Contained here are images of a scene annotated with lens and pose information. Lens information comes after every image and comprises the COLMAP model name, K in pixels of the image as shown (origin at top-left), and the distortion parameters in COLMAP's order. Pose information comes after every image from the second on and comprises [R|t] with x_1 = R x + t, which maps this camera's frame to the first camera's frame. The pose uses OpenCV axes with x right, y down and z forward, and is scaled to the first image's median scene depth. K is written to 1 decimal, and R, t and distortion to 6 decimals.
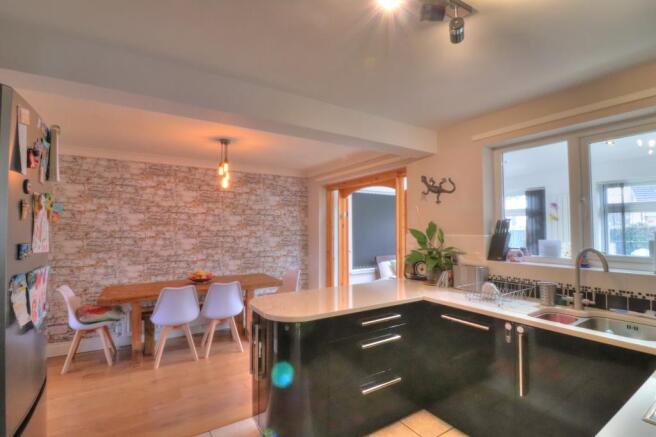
lens RADIAL K [[304.5, 0, 327.0], [0, 304.5, 218.9], [0, 0, 1]] dist [-0.003101, -0.004098]
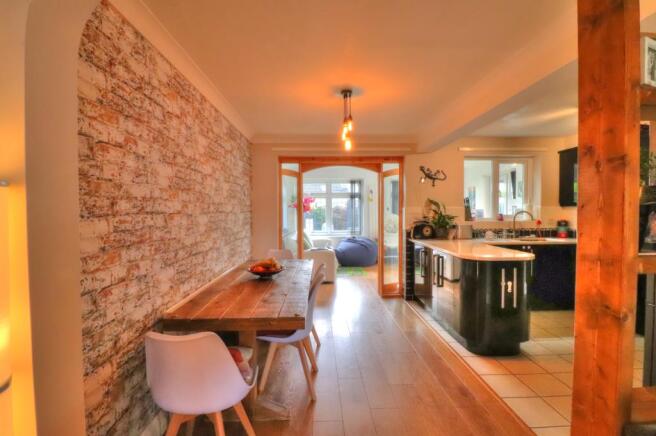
lens RADIAL K [[304.5, 0, 327.9], [0, 304.5, 216.9], [0, 0, 1]] dist [-0.003101, -0.004098]
pose [[0.515947, -0.019718, 0.856394, -0.943558], [-0.023930, 0.999013, 0.037419, 0.044040], [-0.856286, -0.039799, 0.514966, 0.531183]]
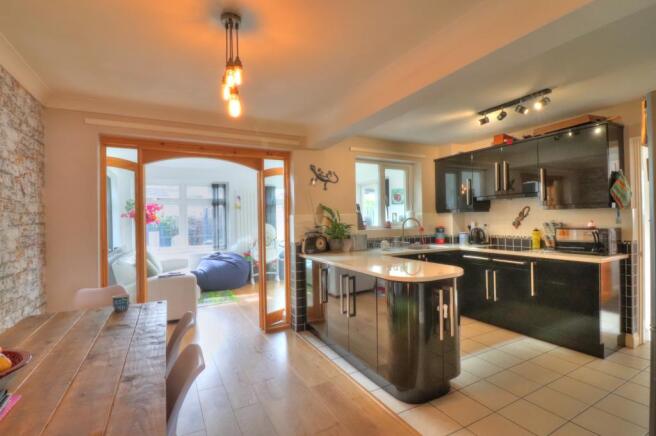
lens RADIAL K [[304.5, 0, 328.3], [0, 304.5, 217.9], [0, 0, 1]] dist [-0.003101, -0.004098]
pose [[0.079875, 0.001306, 0.996804, -0.707413], [-0.015096, 0.999886, -0.000100, 0.051459], [-0.996691, -0.015040, 0.079886, 0.703943]]
